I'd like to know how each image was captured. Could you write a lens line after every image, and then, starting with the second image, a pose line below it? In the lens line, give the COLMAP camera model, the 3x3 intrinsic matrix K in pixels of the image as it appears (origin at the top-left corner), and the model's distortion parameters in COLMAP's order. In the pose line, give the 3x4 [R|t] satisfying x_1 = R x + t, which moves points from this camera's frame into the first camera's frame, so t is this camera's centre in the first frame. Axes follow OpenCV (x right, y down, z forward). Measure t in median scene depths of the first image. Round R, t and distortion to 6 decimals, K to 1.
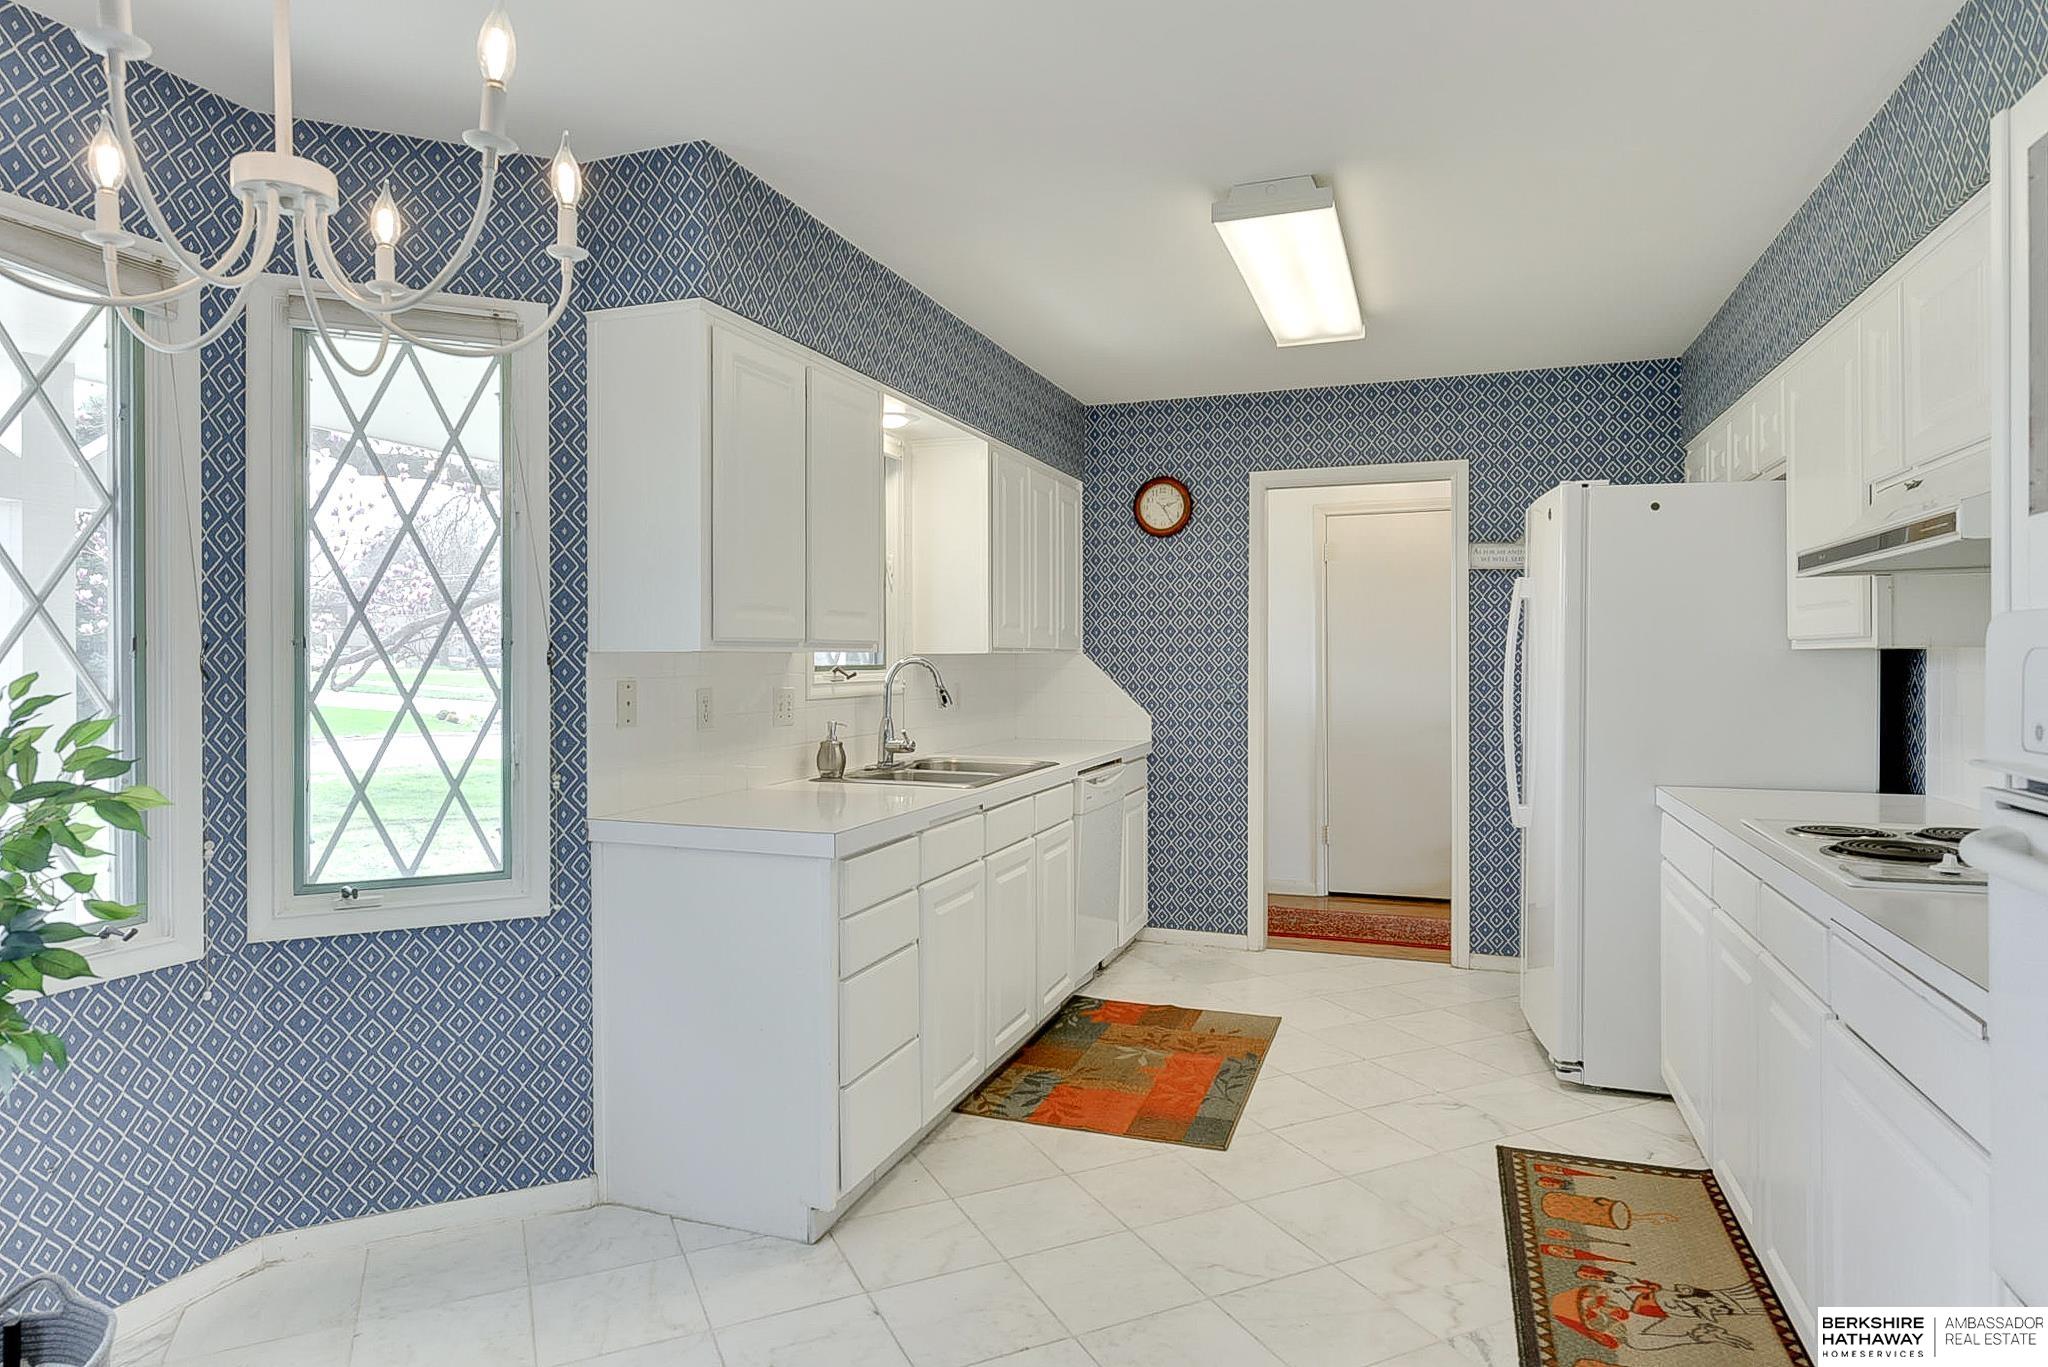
lens RADIAL K [[1127.1, 0, 1027.1], [0, 1127.1, 669.5], [0, 0, 1]] dist [0.003648, -0.000484]
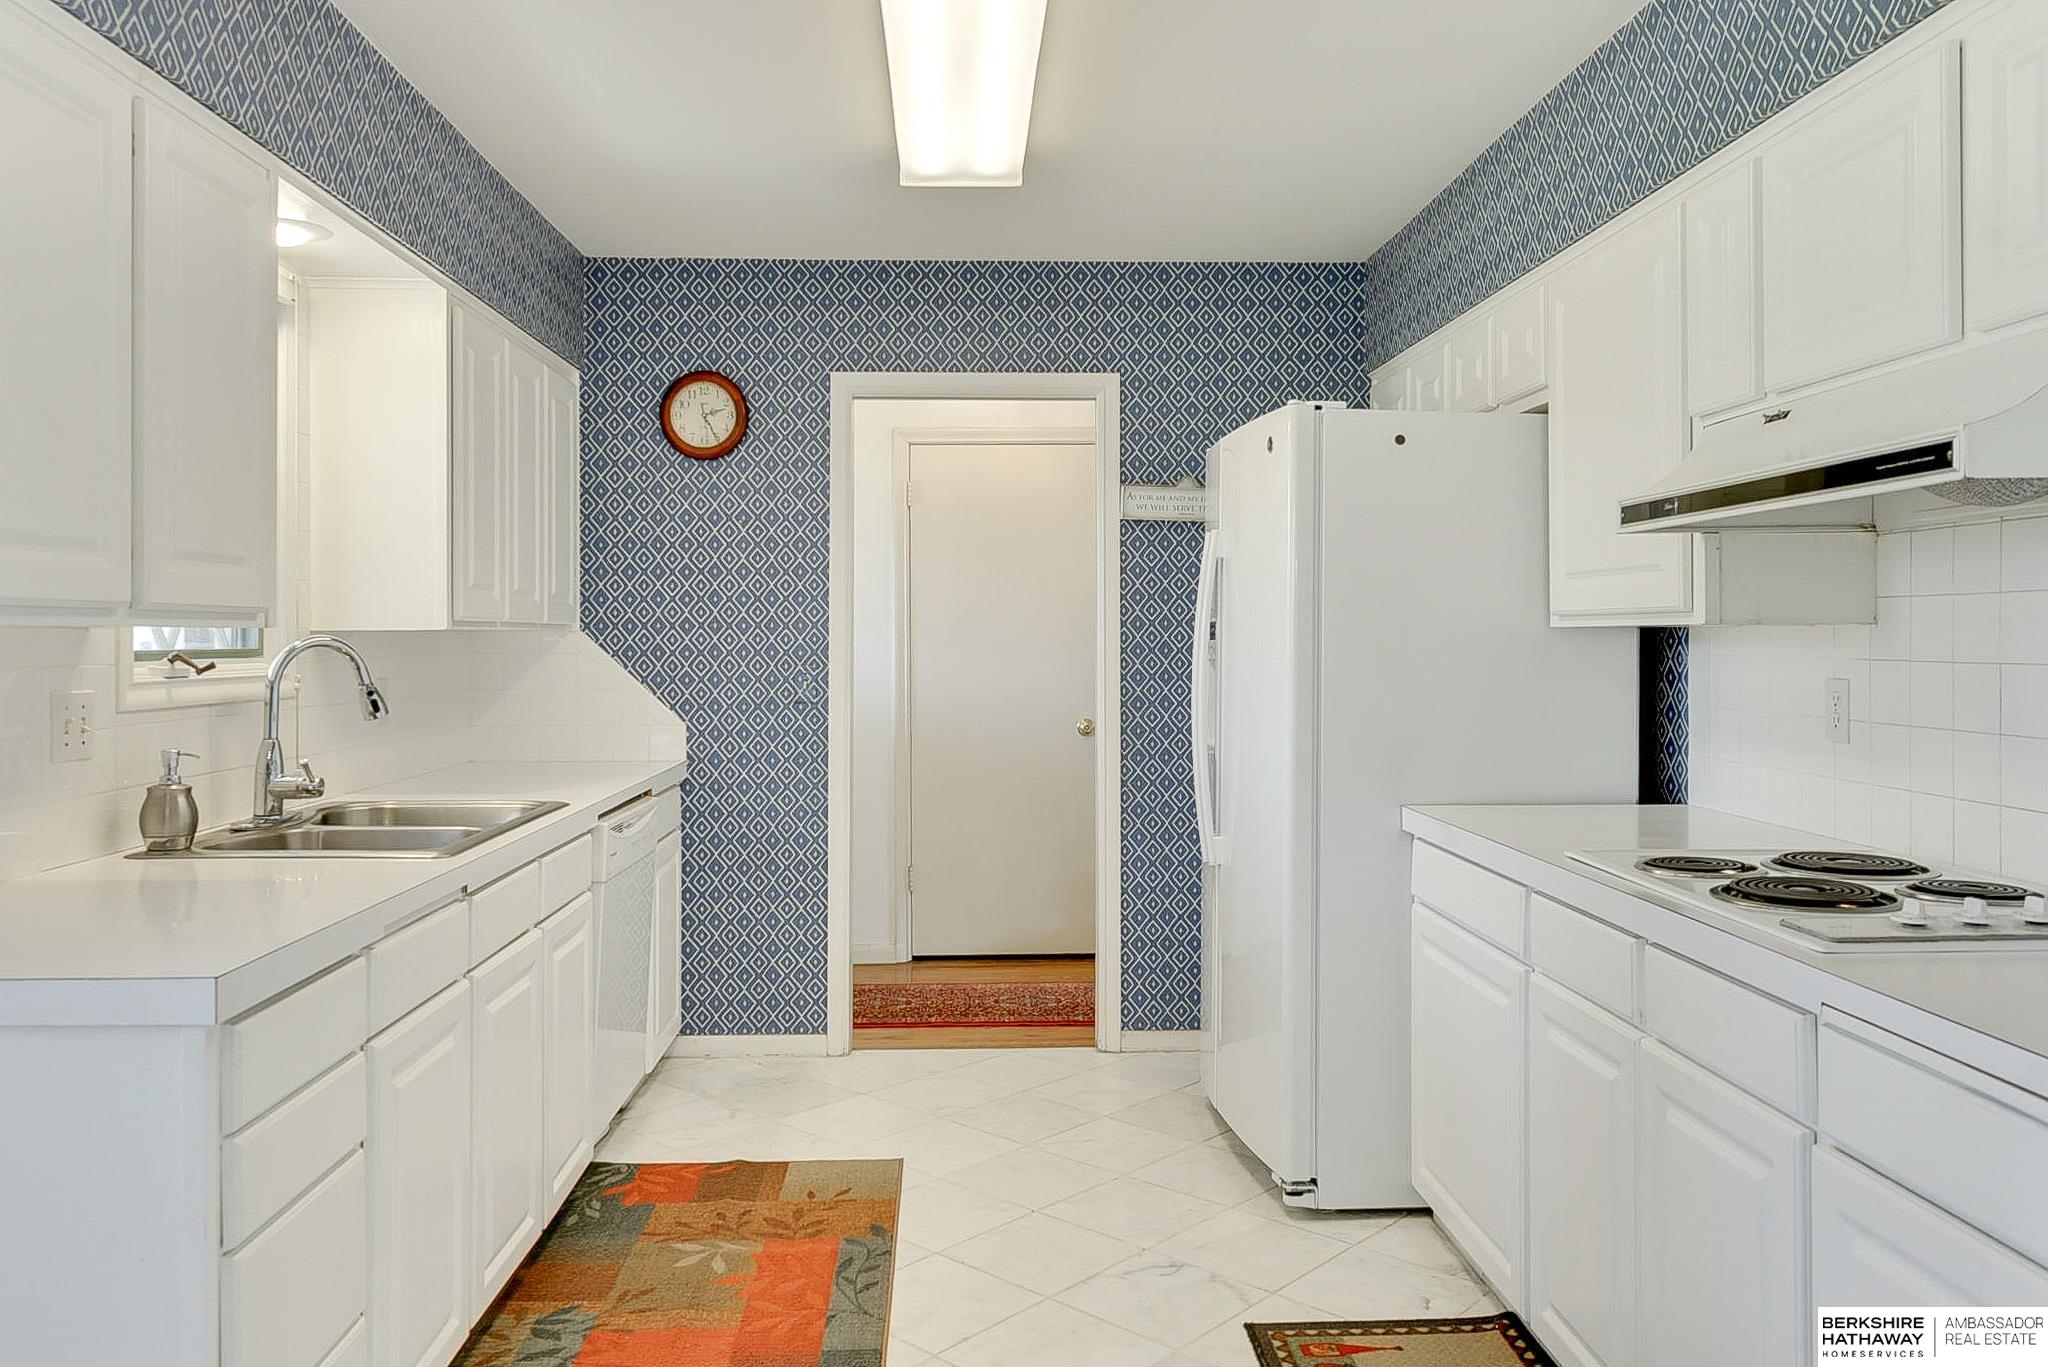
lens RADIAL K [[1442.1, 0, 976.5], [0, 1442.1, 641.8], [0, 0, 1]] dist [0.005618, -0.000358]
pose [[0.930633, -0.000706, 0.365954, -0.058536], [0.003401, 0.999972, -0.006721, -0.001661], [-0.365939, 0.007499, 0.930609, 0.168731]]
